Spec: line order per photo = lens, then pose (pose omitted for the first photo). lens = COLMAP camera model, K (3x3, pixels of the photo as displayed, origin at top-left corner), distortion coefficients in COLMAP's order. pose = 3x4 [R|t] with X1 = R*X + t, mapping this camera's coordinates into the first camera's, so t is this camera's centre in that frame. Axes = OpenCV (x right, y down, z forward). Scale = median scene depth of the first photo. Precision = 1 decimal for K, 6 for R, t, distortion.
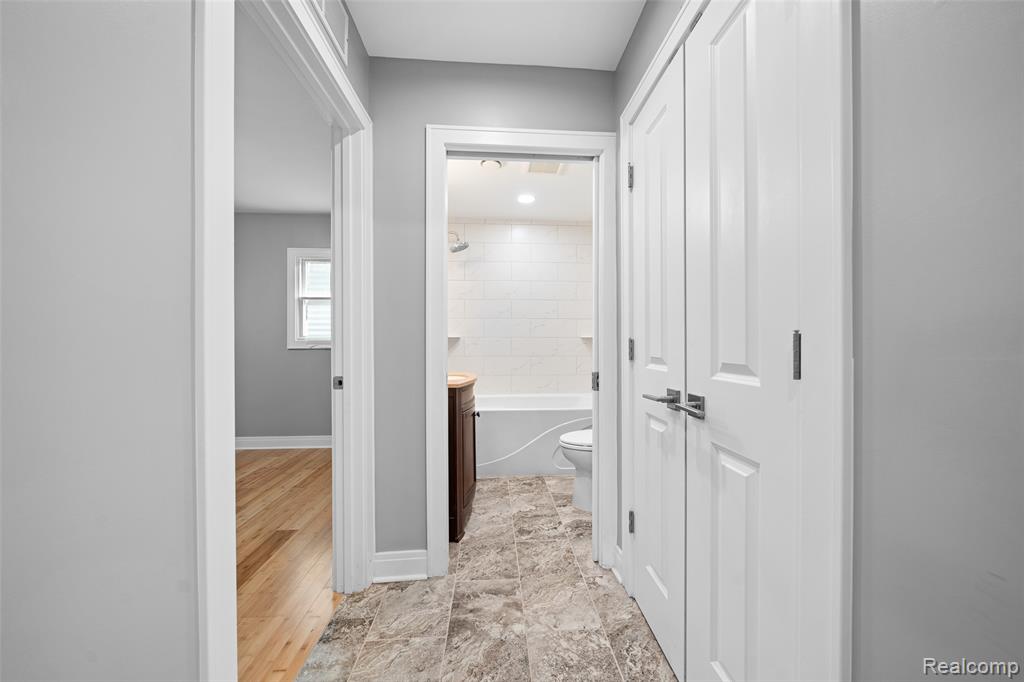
lens RADIAL K [[362.7, 0, 520.8], [0, 362.7, 342.0], [0, 0, 1]] dist [-0.001659, 0.000063]
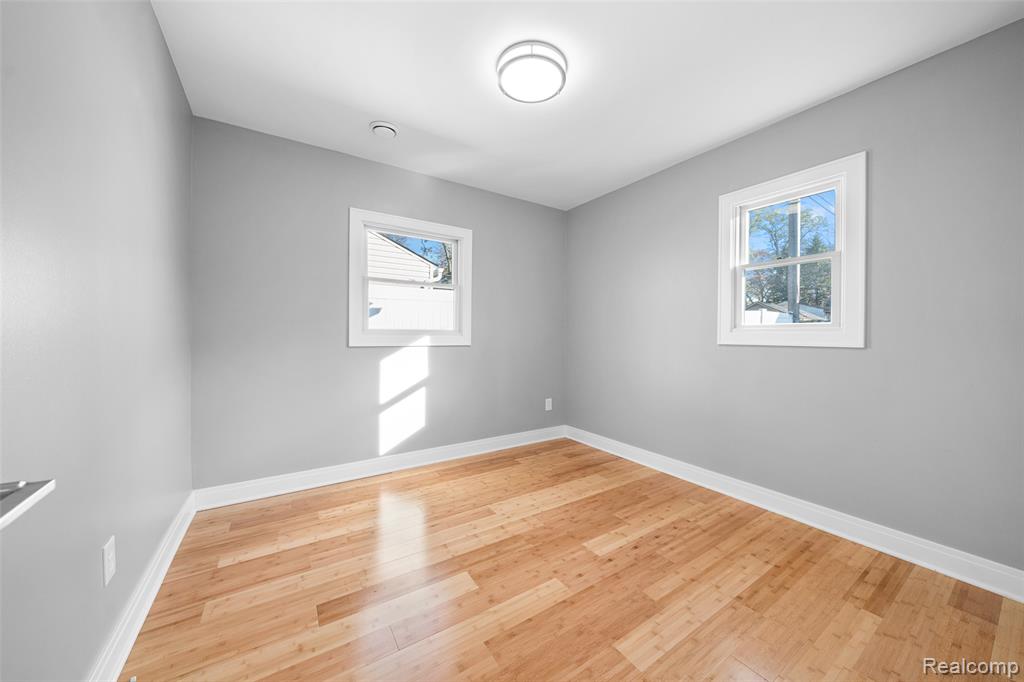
lens RADIAL K [[362.7, 0, 512.9], [0, 362.7, 338.0], [0, 0, 1]] dist [-0.001659, 0.000063]
pose [[0.498774, 0.009547, -0.866679, -0.271119], [-0.002210, 0.999950, 0.009743, -0.000109], [0.866729, -0.002944, 0.498770, 0.361632]]
